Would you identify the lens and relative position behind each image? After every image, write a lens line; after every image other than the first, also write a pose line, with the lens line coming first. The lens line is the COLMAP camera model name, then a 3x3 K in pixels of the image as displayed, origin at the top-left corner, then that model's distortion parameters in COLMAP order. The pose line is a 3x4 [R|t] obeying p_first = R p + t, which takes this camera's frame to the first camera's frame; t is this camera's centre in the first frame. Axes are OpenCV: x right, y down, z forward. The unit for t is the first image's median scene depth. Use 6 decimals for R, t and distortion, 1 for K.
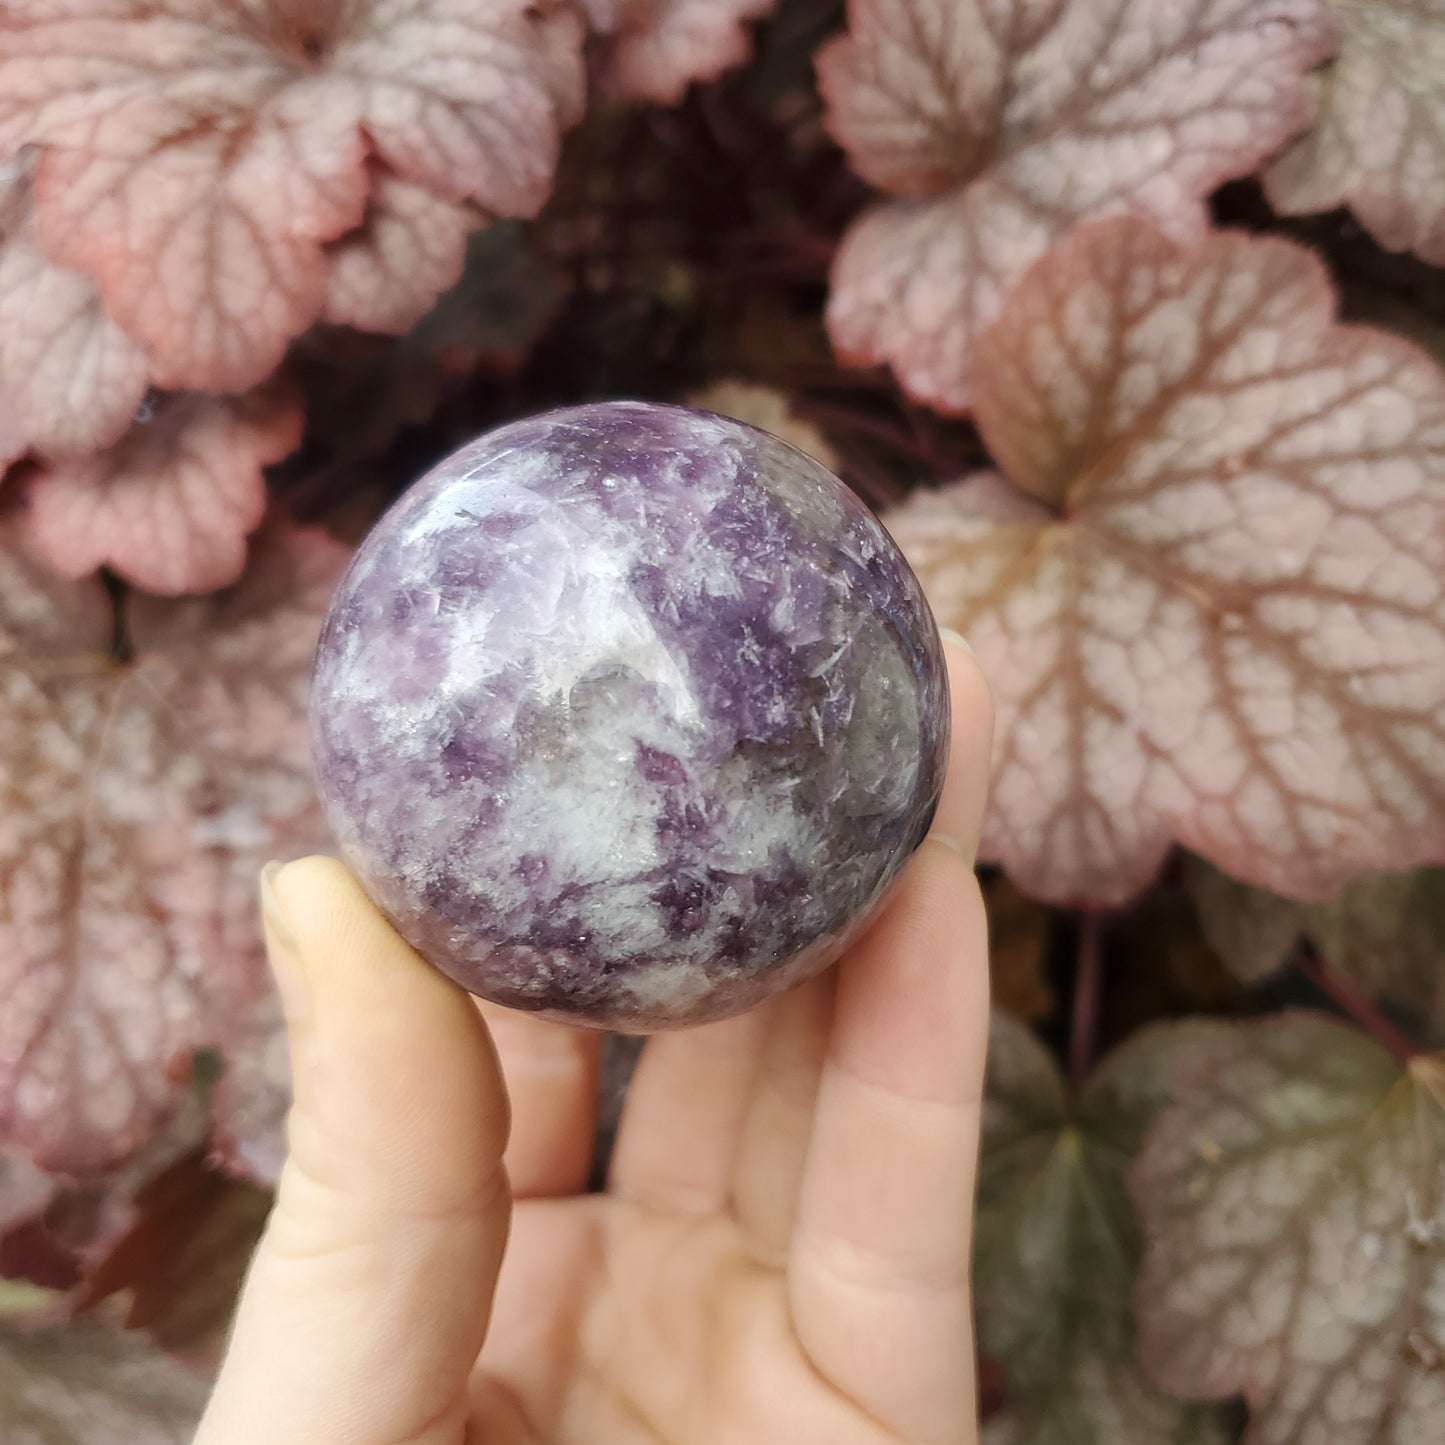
lens RADIAL K [[1742.8, 0, 752.7], [0, 1742.8, 717.5], [0, 0, 1]] dist [-0.055326, 0.023417]
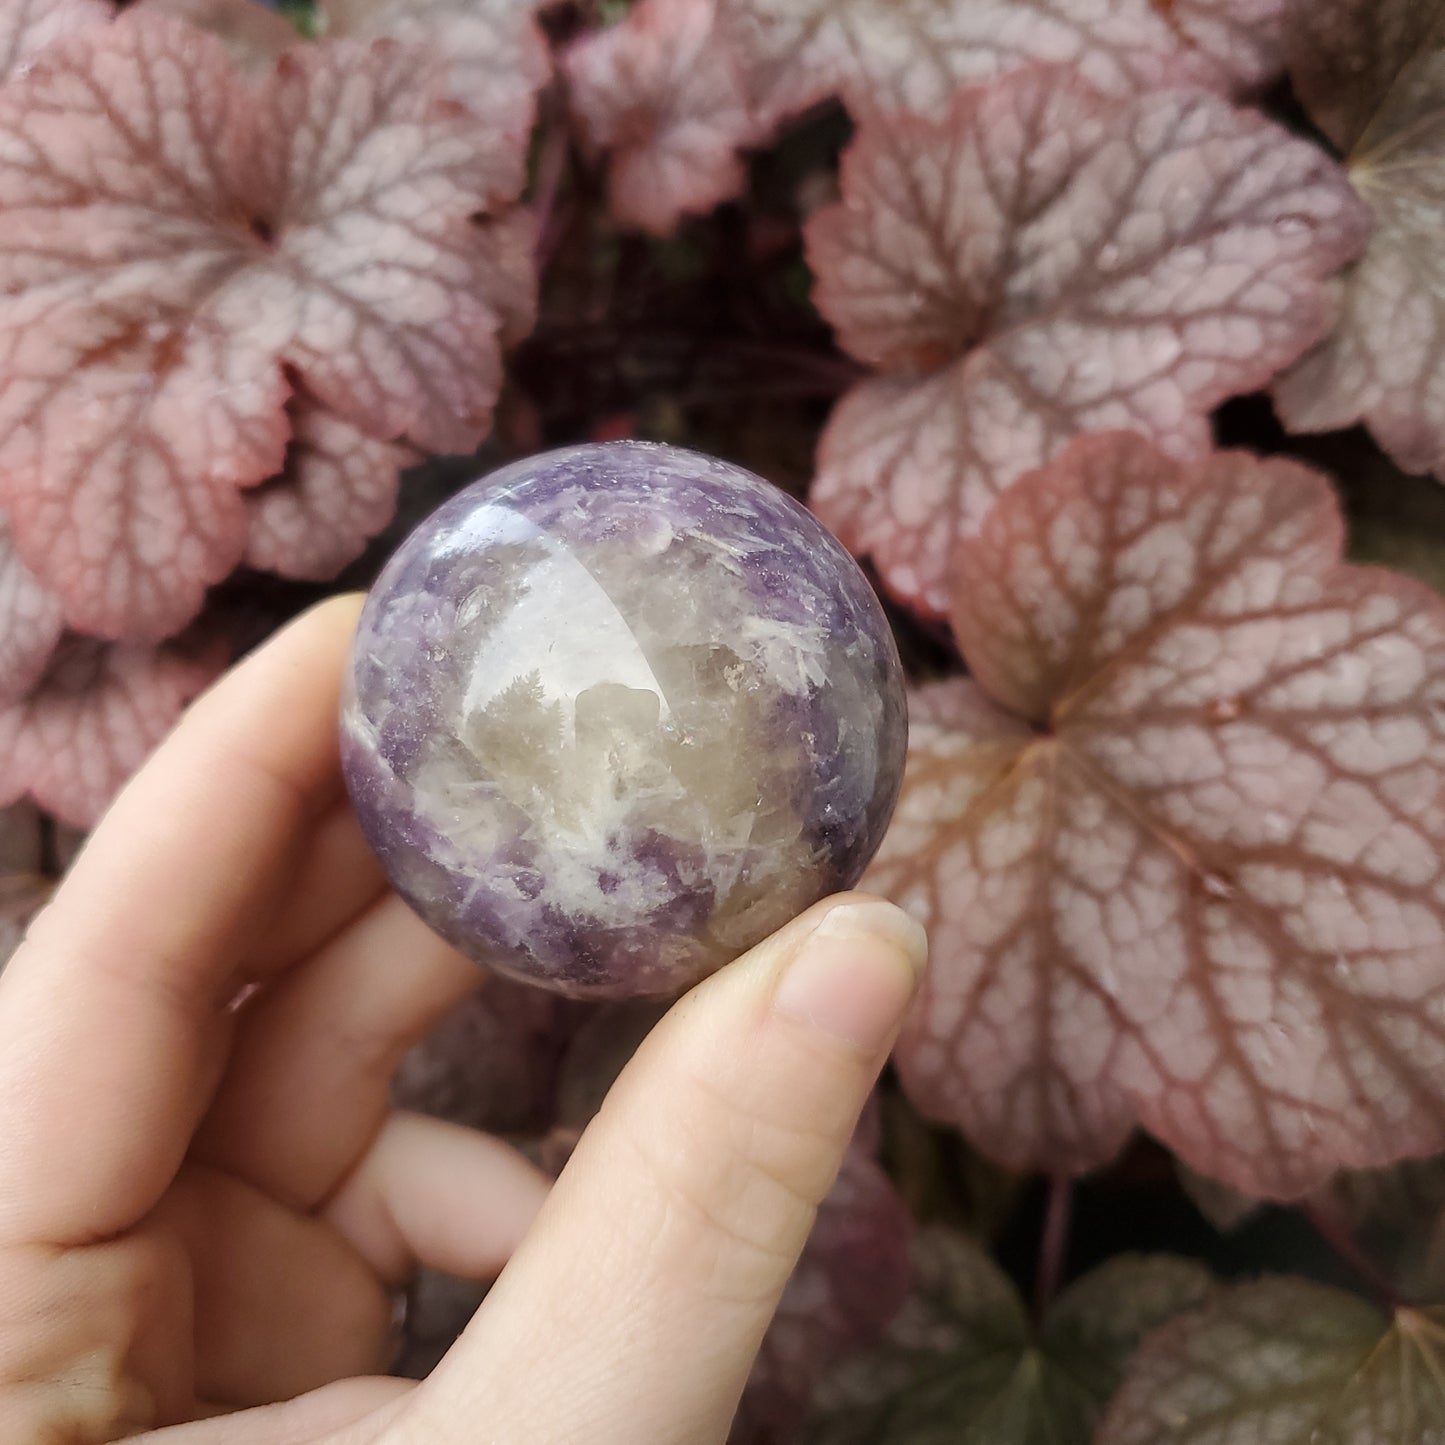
lens RADIAL K [[1715.7, 0, 755.1], [0, 1715.7, 696.2], [0, 0, 1]] dist [0.015071, -0.227010]
pose [[0.998781, 0.031849, -0.037707, 0.060108], [-0.030178, 0.998572, 0.044092, -0.188095], [0.039057, -0.042901, 0.998316, 0.069773]]
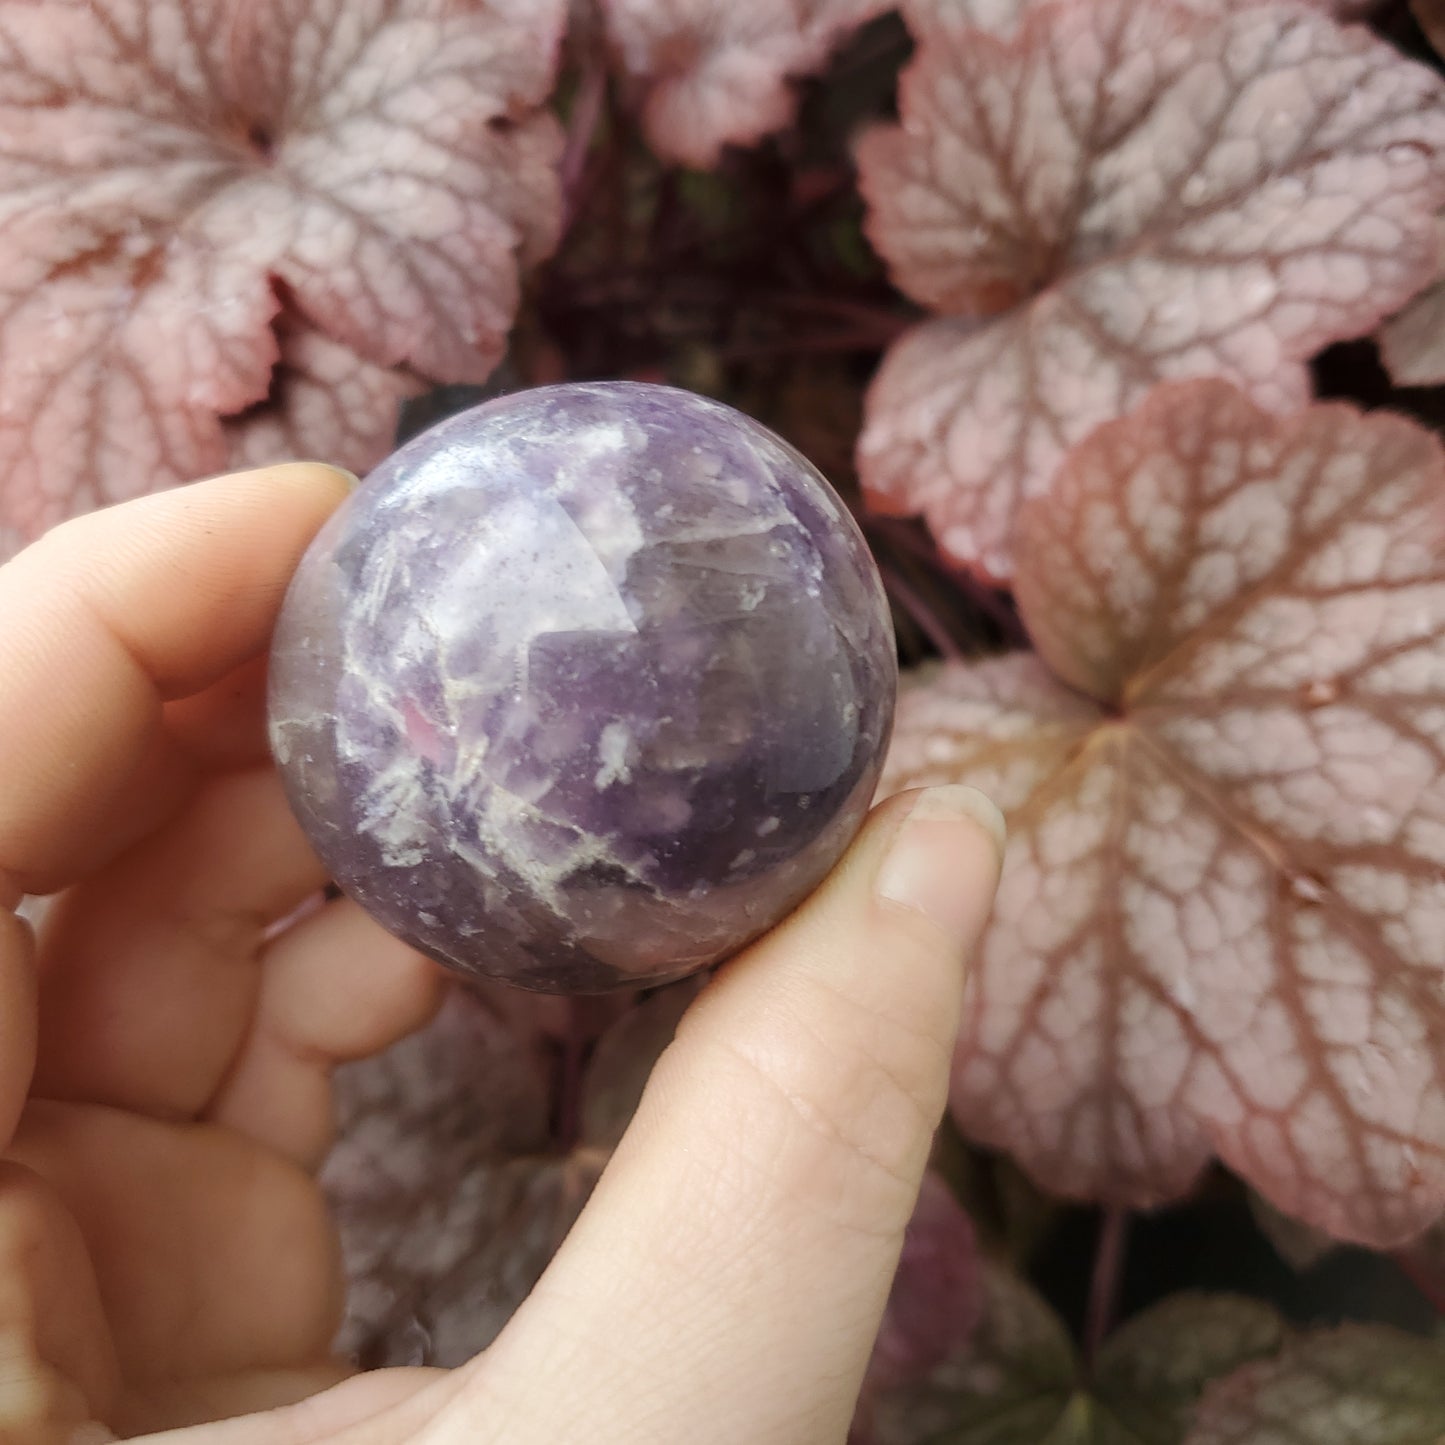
lens RADIAL K [[1725.9, 0, 762.0], [0, 1725.9, 686.4], [0, 0, 1]] dist [-0.070244, 0.037136]
pose [[0.997255, 0.053276, -0.051412, 0.052780], [-0.051029, 0.997725, 0.044063, -0.172927], [0.053642, -0.041318, 0.997705, 0.166534]]
